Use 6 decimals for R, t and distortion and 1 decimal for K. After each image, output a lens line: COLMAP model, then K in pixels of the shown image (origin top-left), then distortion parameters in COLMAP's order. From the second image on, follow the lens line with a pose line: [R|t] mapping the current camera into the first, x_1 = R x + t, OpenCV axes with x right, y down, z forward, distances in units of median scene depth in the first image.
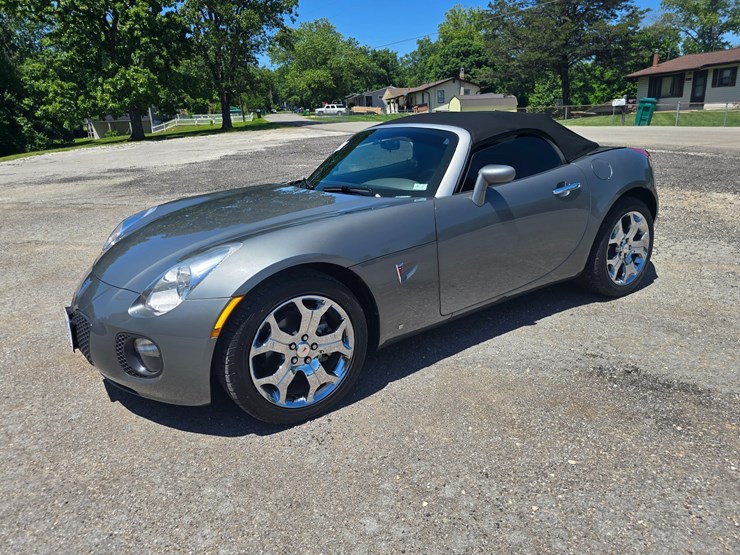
lens RADIAL K [[514.9, 0, 359.4], [0, 514.9, 265.6], [0, 0, 1]] dist [0.035052, -0.032662]
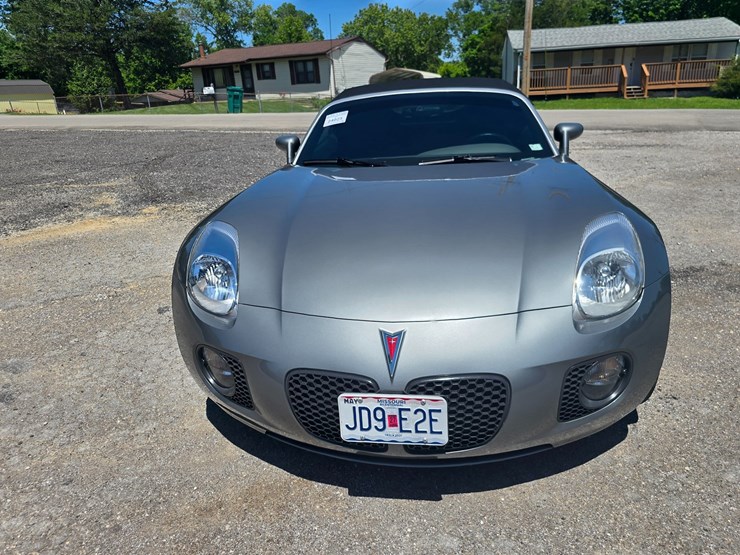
lens RADIAL K [[514.9, 0, 375.9], [0, 514.9, 284.9], [0, 0, 1]] dist [0.035052, -0.032662]
pose [[0.660913, -0.252649, 0.706656, -0.088460], [0.218377, 0.965625, 0.140996, -0.010753], [-0.717987, 0.061132, 0.693367, 0.055453]]
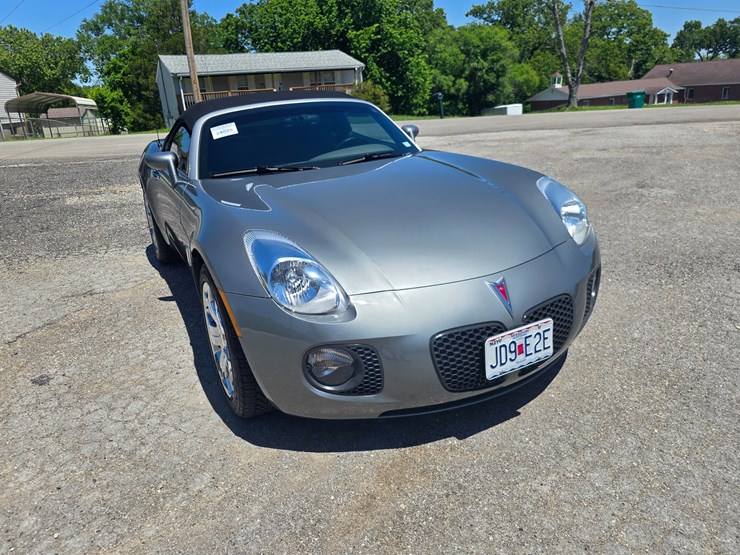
lens RADIAL K [[514.9, 0, 361.7], [0, 514.9, 266.7], [0, 0, 1]] dist [0.035052, -0.032662]
pose [[0.116275, -0.283162, 0.951998, -0.116094], [0.327676, 0.915770, 0.232365, -0.021195], [-0.937608, 0.284929, 0.199266, 0.096002]]
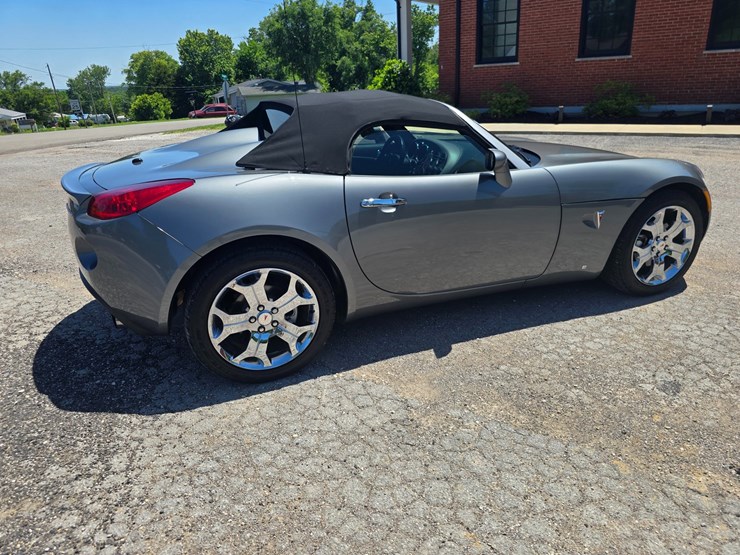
lens RADIAL K [[514.9, 0, 369.1], [0, 514.9, 264.5], [0, 0, 1]] dist [0.035052, -0.032662]
pose [[-0.973179, 0.009322, 0.229861, -0.006937], [0.141210, 0.813001, 0.564879, -0.072075], [-0.181612, 0.582187, -0.792512, 0.244614]]
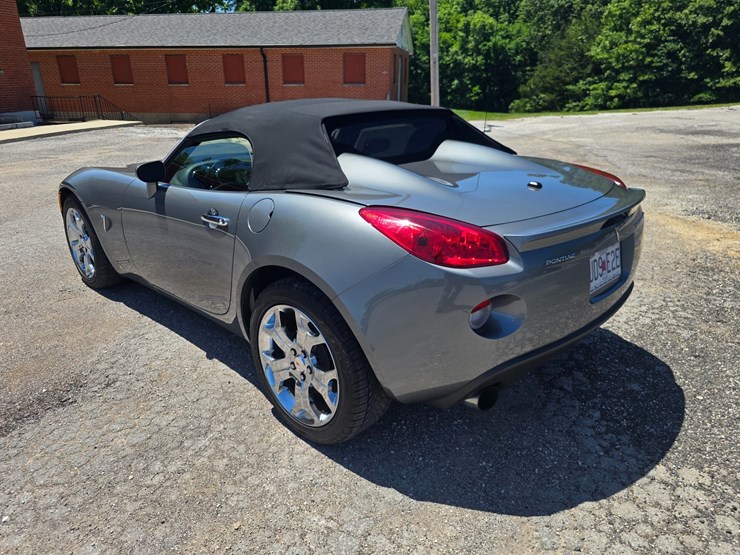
lens RADIAL K [[514.9, 0, 357.9], [0, 514.9, 283.9], [0, 0, 1]] dist [0.035052, -0.032662]
pose [[0.193875, 0.404352, -0.893819, 0.131834], [-0.267868, 0.898303, 0.348278, -0.043669], [0.943747, 0.171903, 0.282471, 0.114928]]
